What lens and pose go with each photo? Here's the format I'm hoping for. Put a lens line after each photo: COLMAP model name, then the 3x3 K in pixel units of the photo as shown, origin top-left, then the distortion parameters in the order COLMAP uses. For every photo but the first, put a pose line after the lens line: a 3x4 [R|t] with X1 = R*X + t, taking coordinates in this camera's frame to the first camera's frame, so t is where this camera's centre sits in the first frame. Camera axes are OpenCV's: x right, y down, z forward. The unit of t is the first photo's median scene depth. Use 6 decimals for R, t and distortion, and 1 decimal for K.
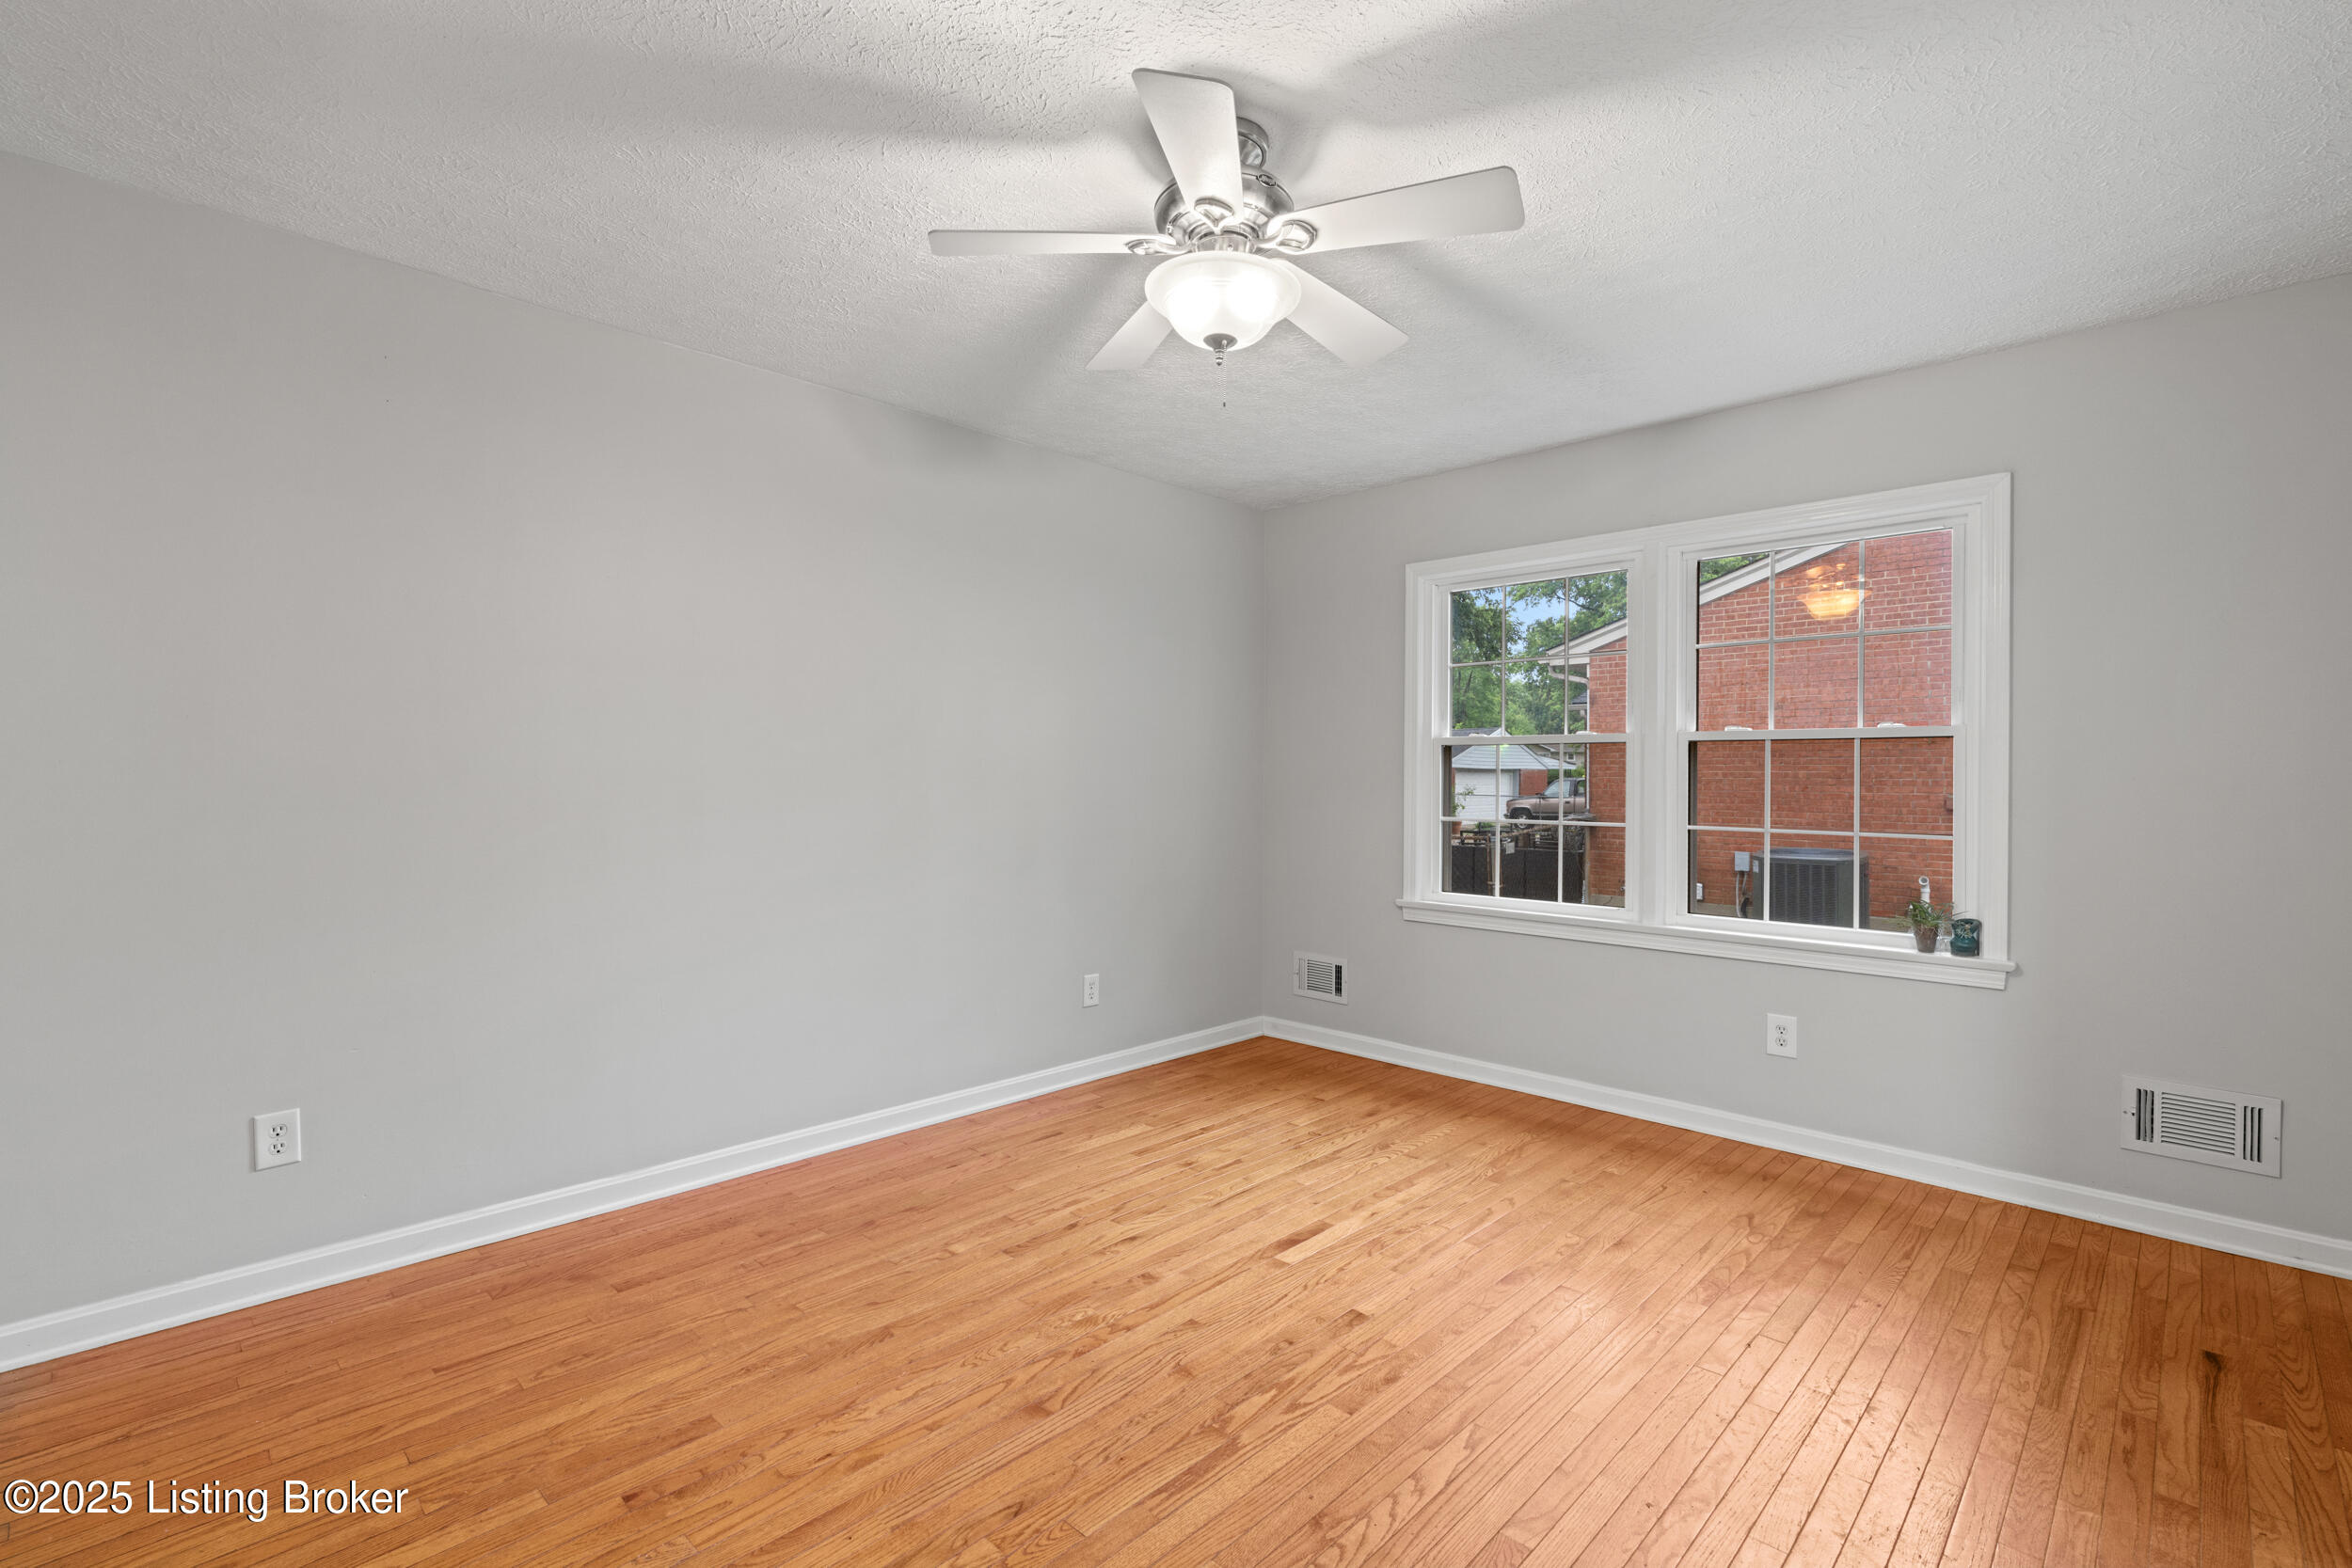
lens RADIAL K [[1064.0, 0, 1176.0], [0, 1064.0, 784.0], [0, 0, 1]] dist [0.000789, 0.000490]
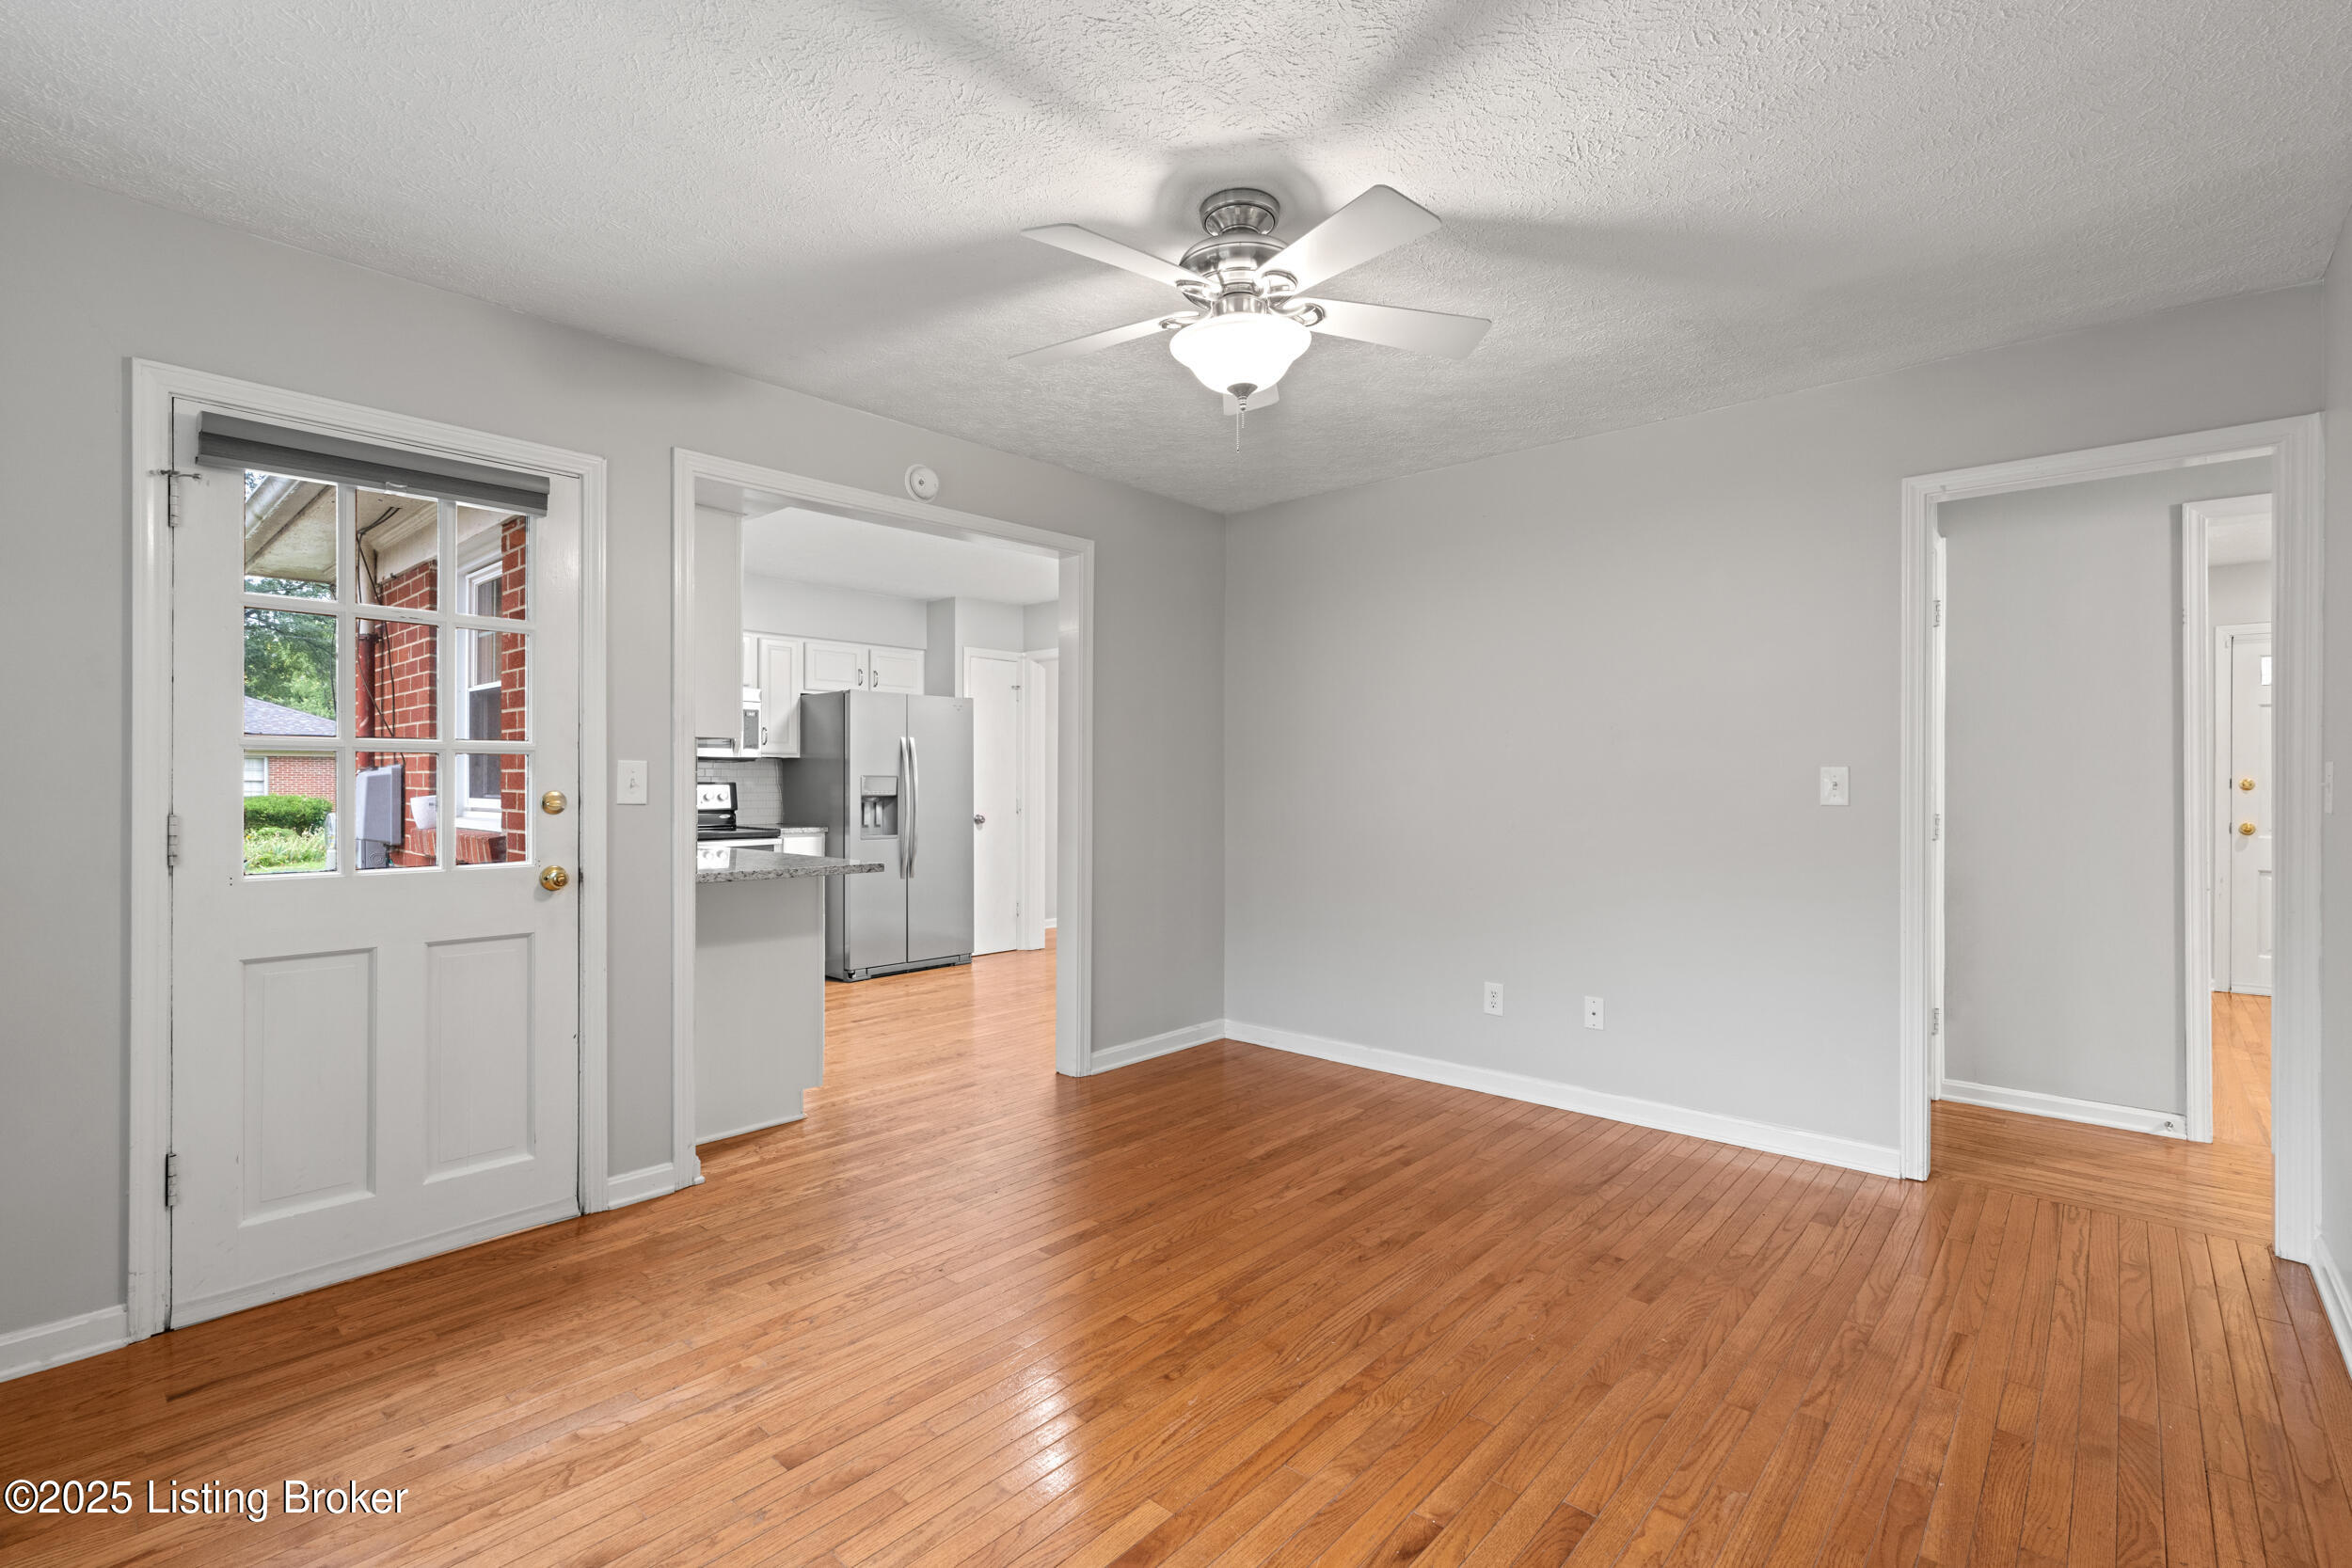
lens RADIAL K [[1064.0, 0, 1176.0], [0, 1064.0, 784.0], [0, 0, 1]] dist [0.000789, 0.000490]
pose [[-0.999250, -0.006039, -0.038261, 0.148068], [-0.006256, 0.999965, 0.005557, -0.008406], [0.038226, 0.005792, -0.999252, 2.072471]]
